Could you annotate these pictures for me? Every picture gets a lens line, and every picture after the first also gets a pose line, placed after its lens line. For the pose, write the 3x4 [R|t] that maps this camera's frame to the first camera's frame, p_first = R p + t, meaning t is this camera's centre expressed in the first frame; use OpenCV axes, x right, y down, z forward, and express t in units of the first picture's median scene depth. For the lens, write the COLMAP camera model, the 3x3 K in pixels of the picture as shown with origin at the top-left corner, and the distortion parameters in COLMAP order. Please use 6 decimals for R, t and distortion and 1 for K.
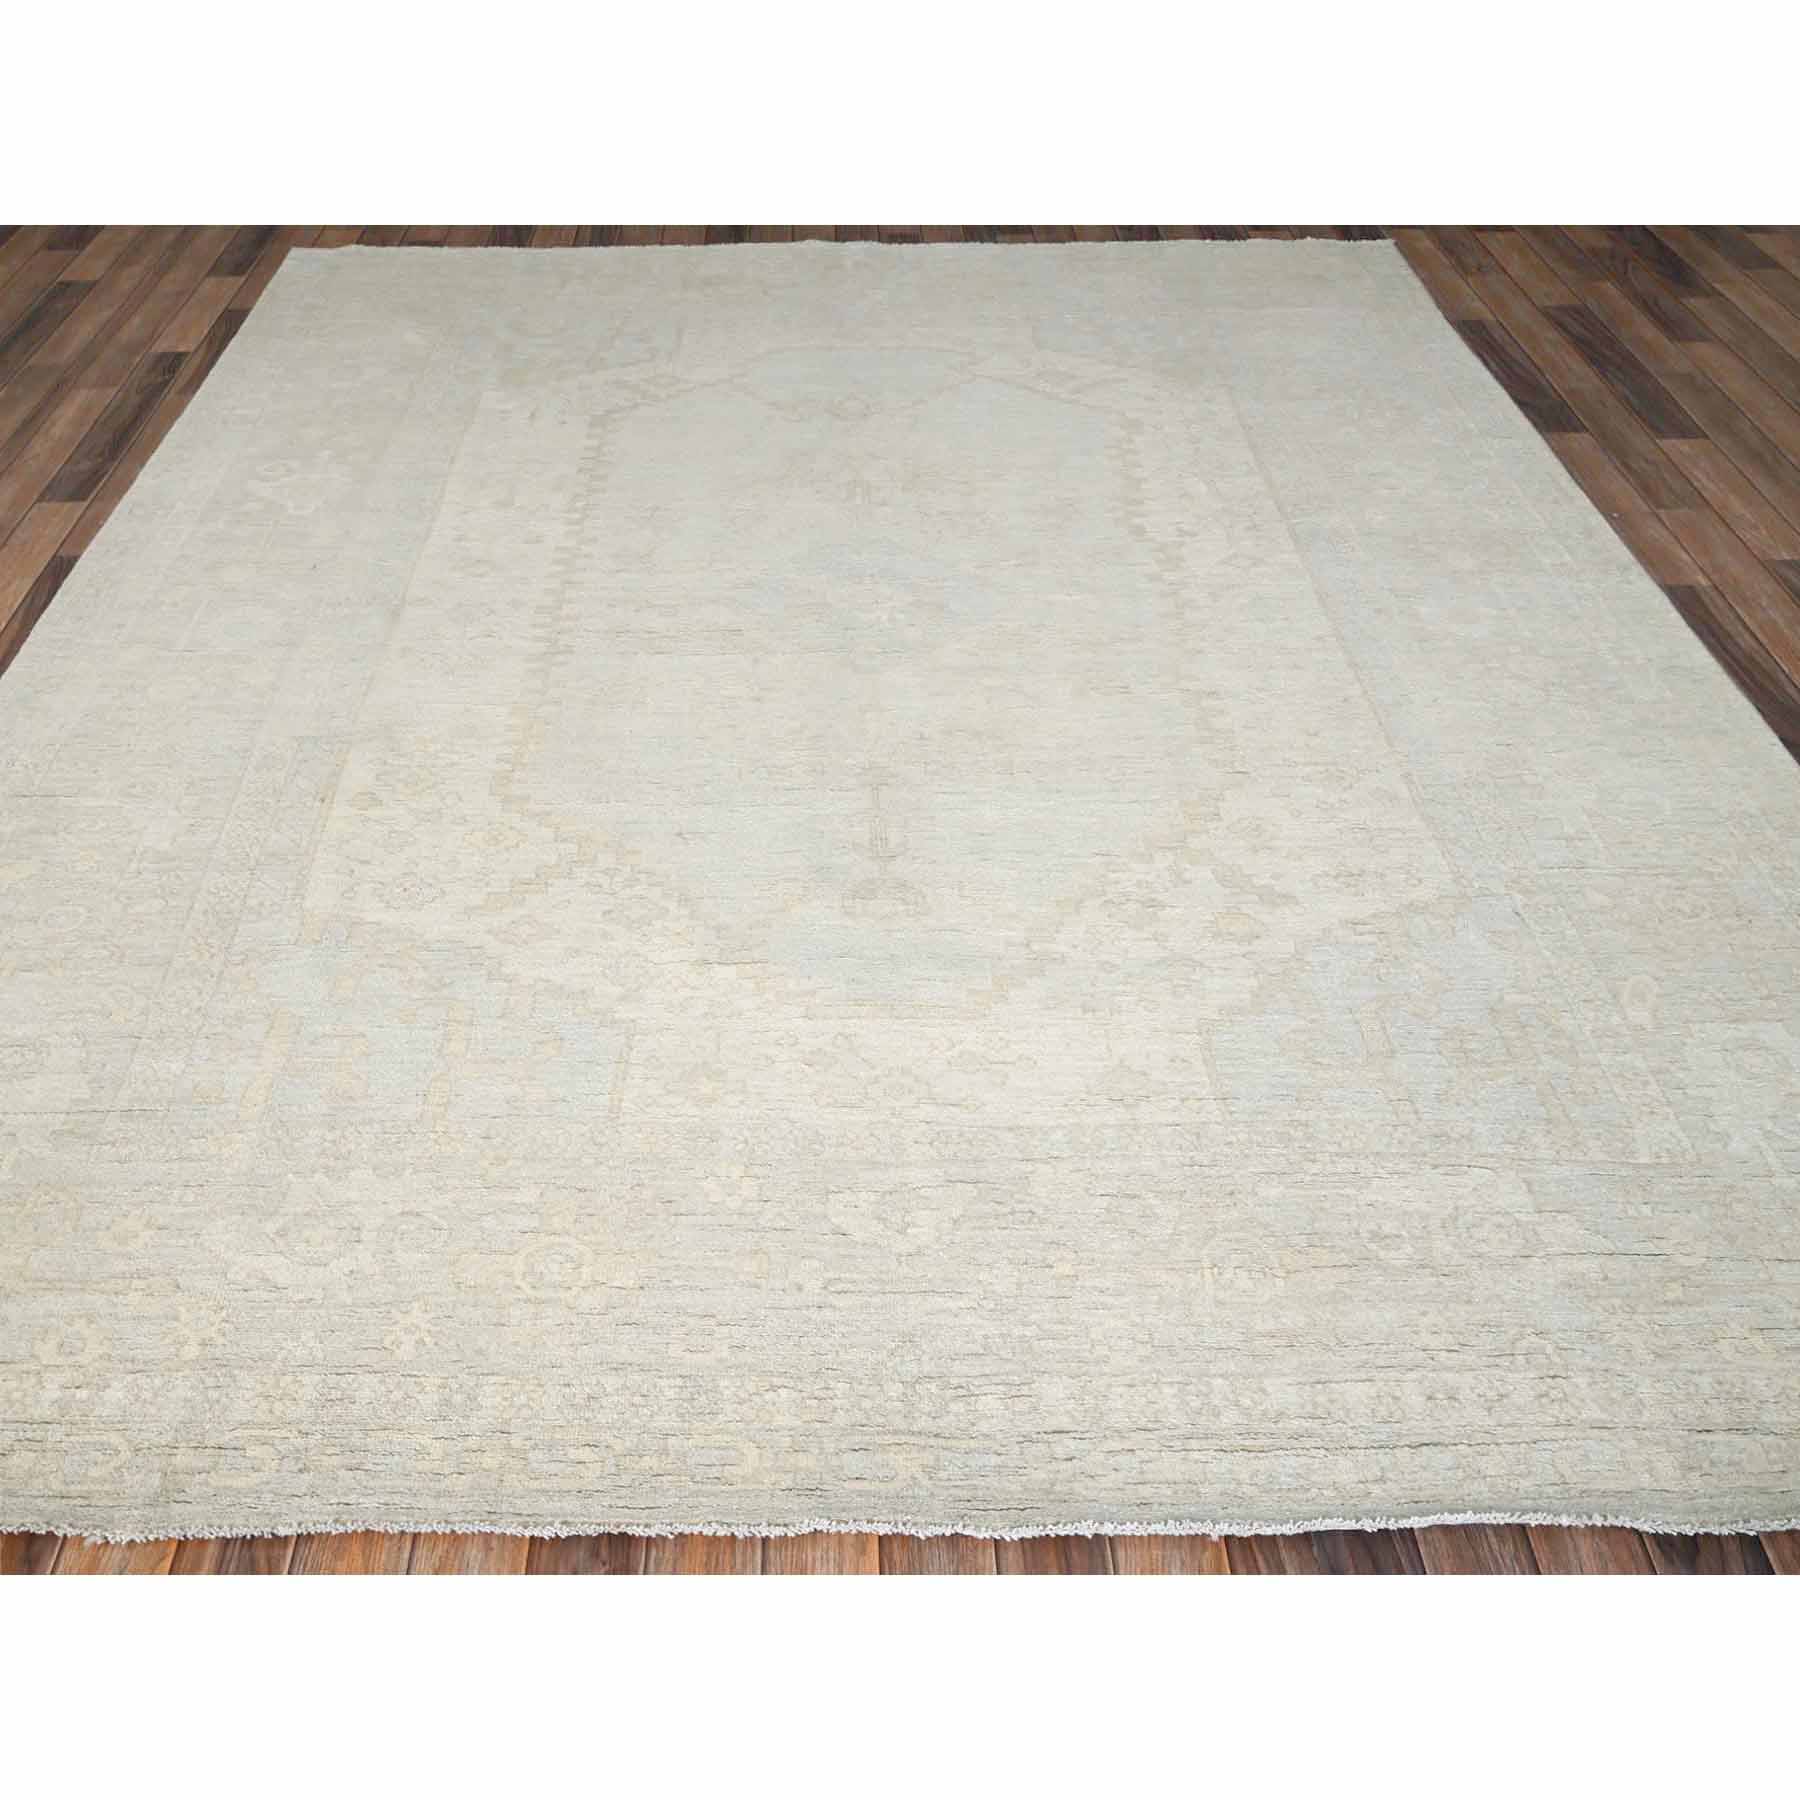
lens RADIAL K [[1920.9, 0, 900.0], [0, 1920.9, 900.0], [0, 0, 1]] dist [-0.006309, -0.015987]
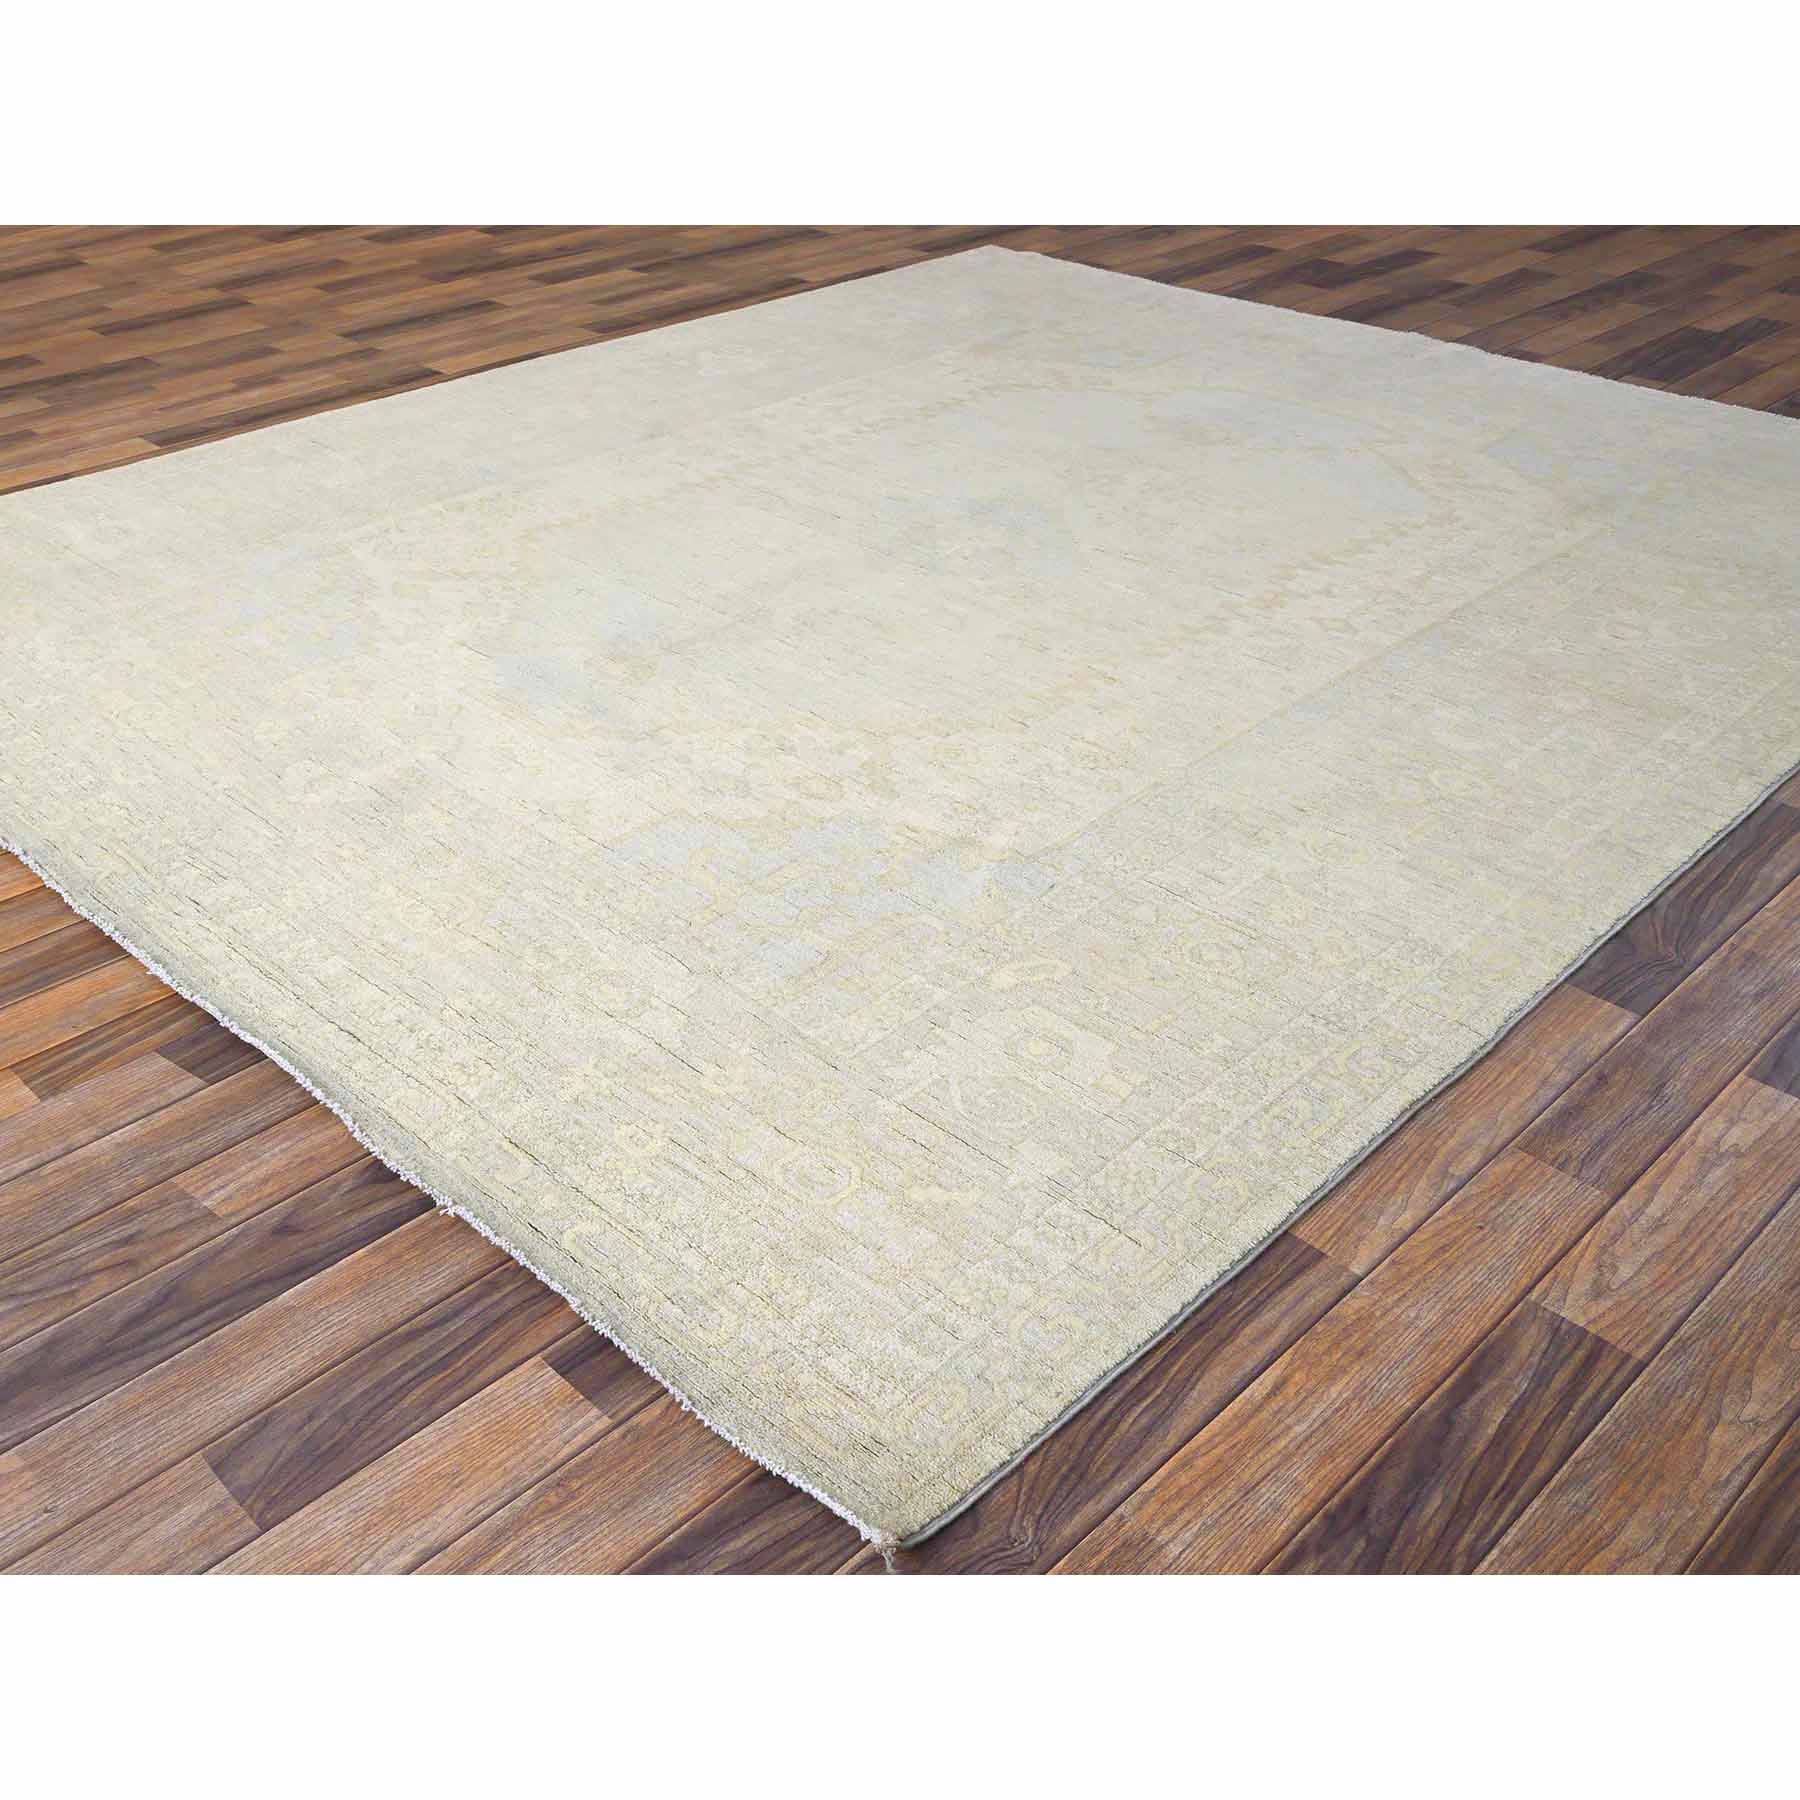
lens RADIAL K [[2232.2, 0, 900.0], [0, 2232.2, 900.0], [0, 0, 1]] dist [-0.005912, -0.012193]
pose [[0.659172, 0.339667, -0.670909, 0.878610], [-0.450122, 0.892913, 0.009816, 0.030911], [0.602398, 0.295520, 0.741475, 0.111540]]
